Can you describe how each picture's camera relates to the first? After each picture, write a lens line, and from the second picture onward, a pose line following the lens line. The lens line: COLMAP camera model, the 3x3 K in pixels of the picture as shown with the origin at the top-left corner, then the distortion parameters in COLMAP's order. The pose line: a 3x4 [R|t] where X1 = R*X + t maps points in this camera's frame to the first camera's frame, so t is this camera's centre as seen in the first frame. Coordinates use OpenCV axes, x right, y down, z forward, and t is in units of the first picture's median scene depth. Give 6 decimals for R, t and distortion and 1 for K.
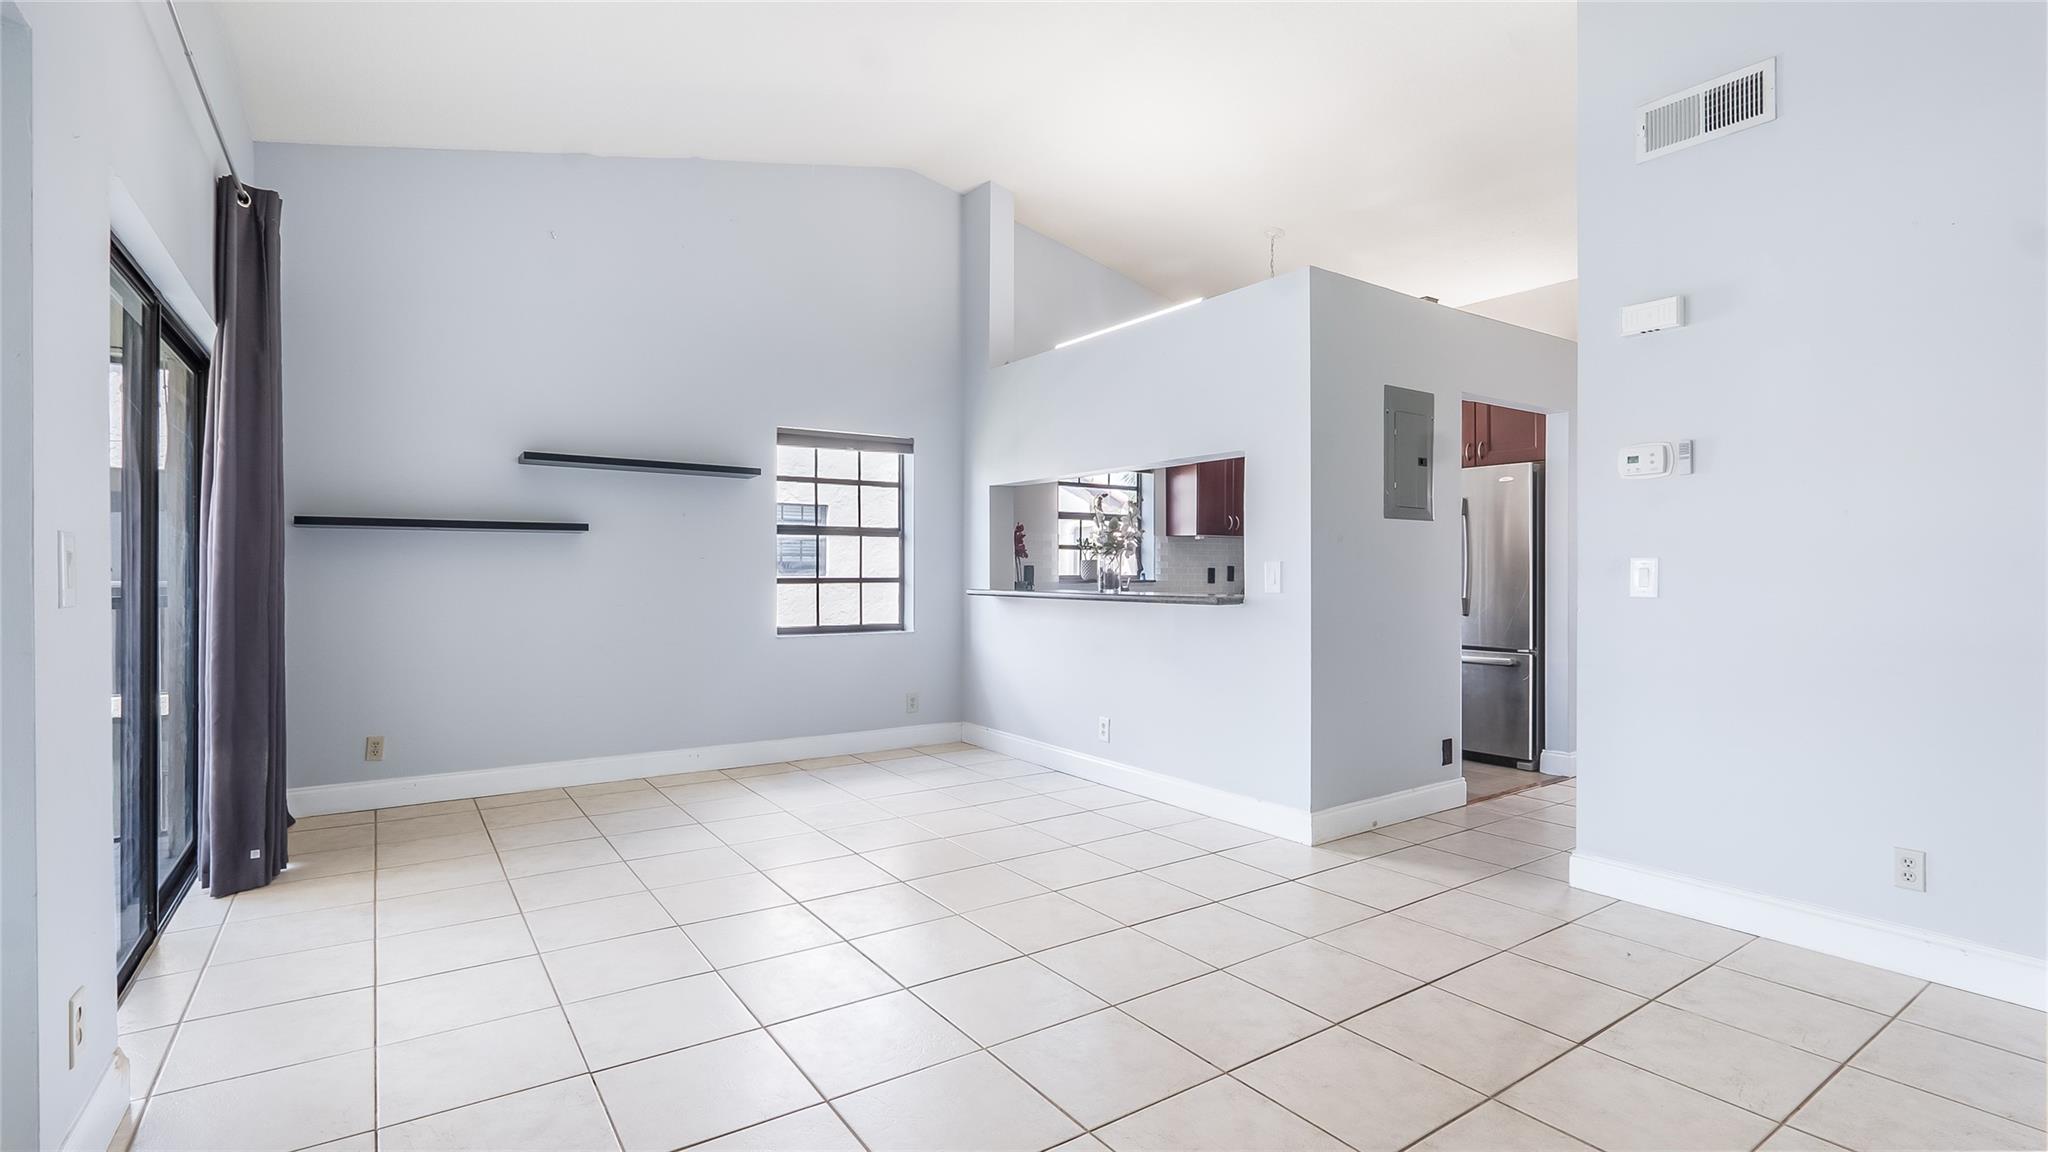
lens RADIAL K [[944.6, 0, 1028.4], [0, 944.6, 577.1], [0, 0, 1]] dist [-0.009028, 0.000932]
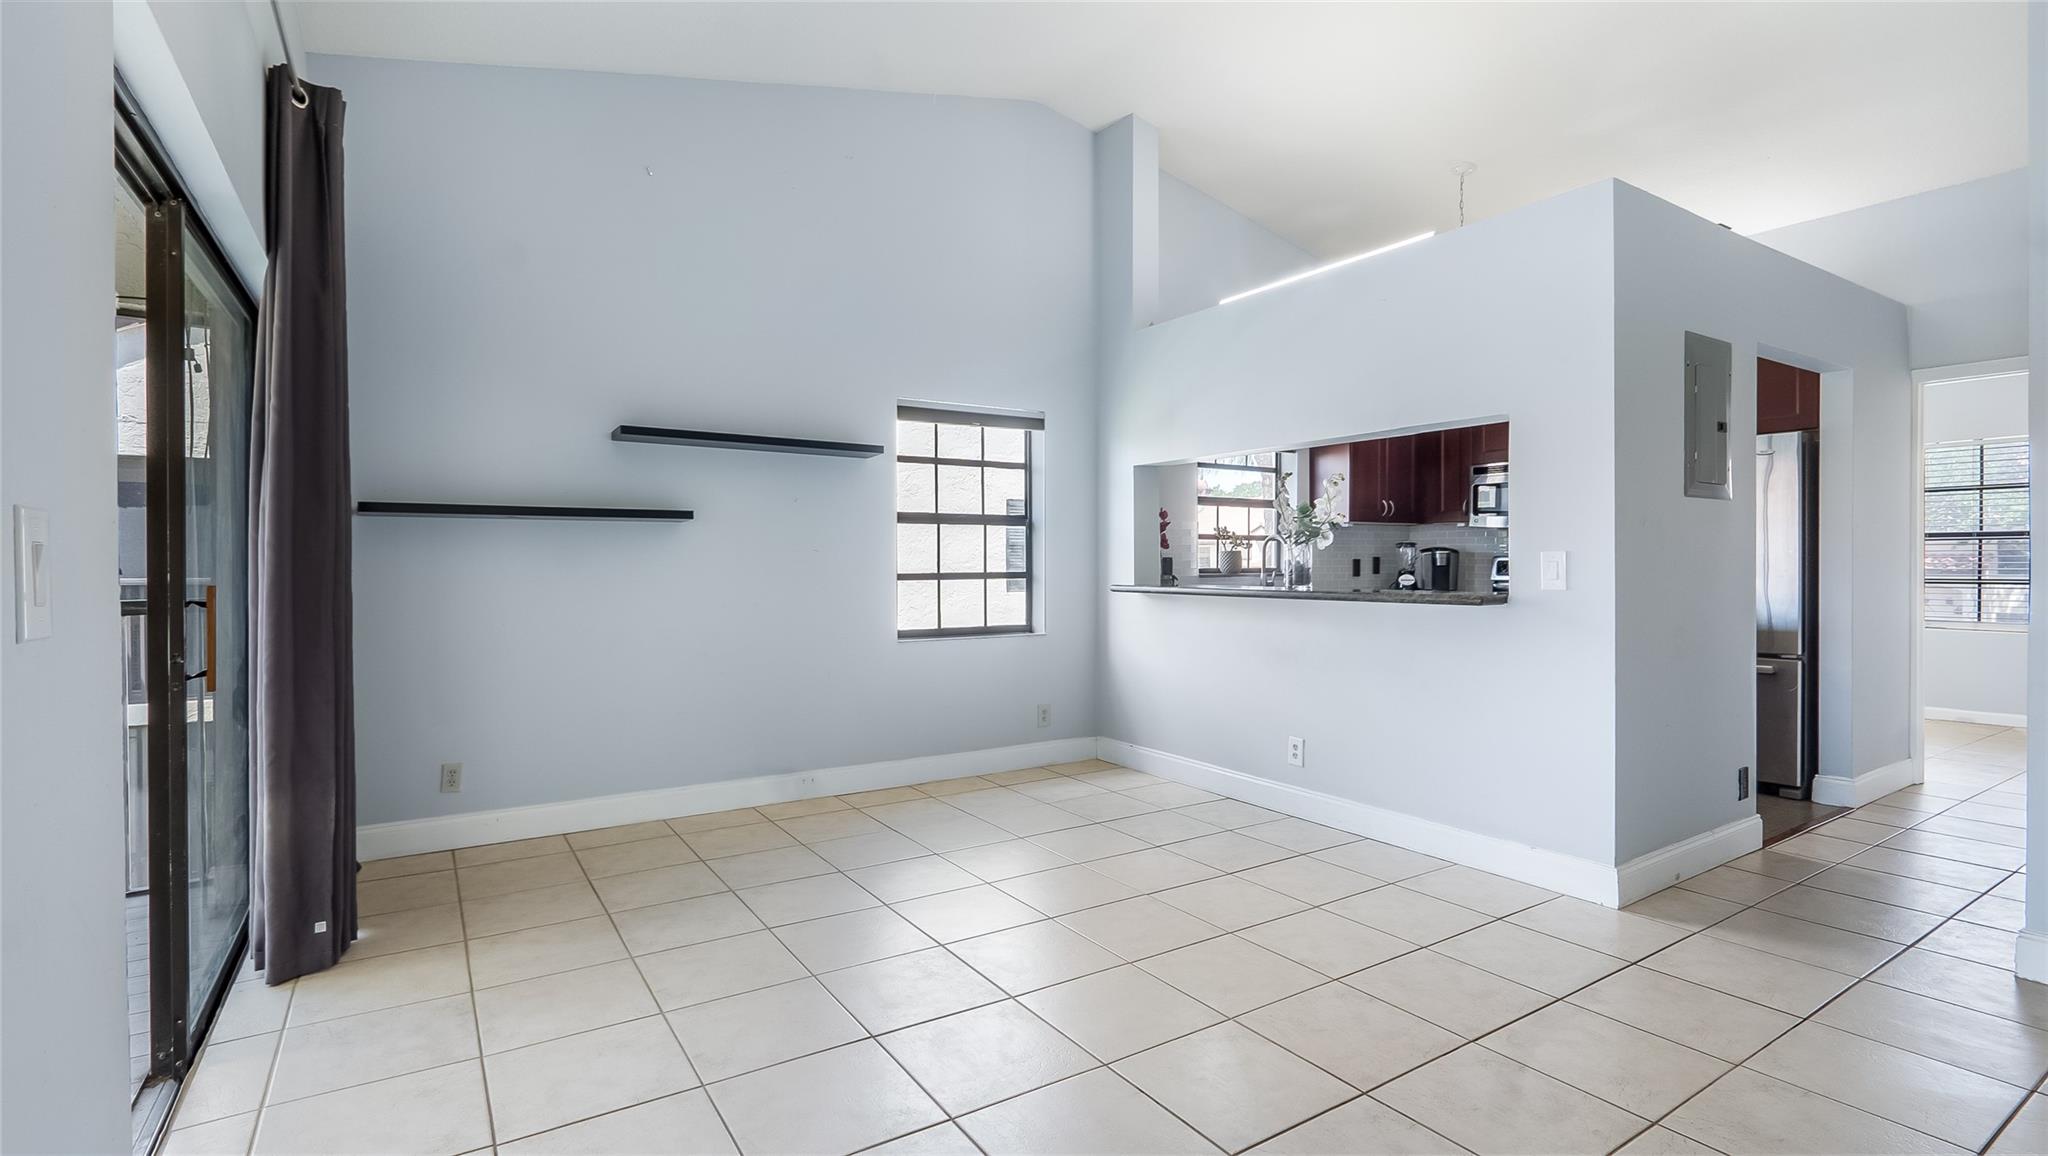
lens RADIAL K [[947.6, 0, 1026.7], [0, 947.6, 573.6], [0, 0, 1]] dist [-0.007616, 0.000131]
pose [[0.999518, -0.004569, -0.030701, -0.148682], [0.004719, 0.999977, 0.004806, -0.003134], [0.030678, -0.004949, 0.999517, 0.165388]]
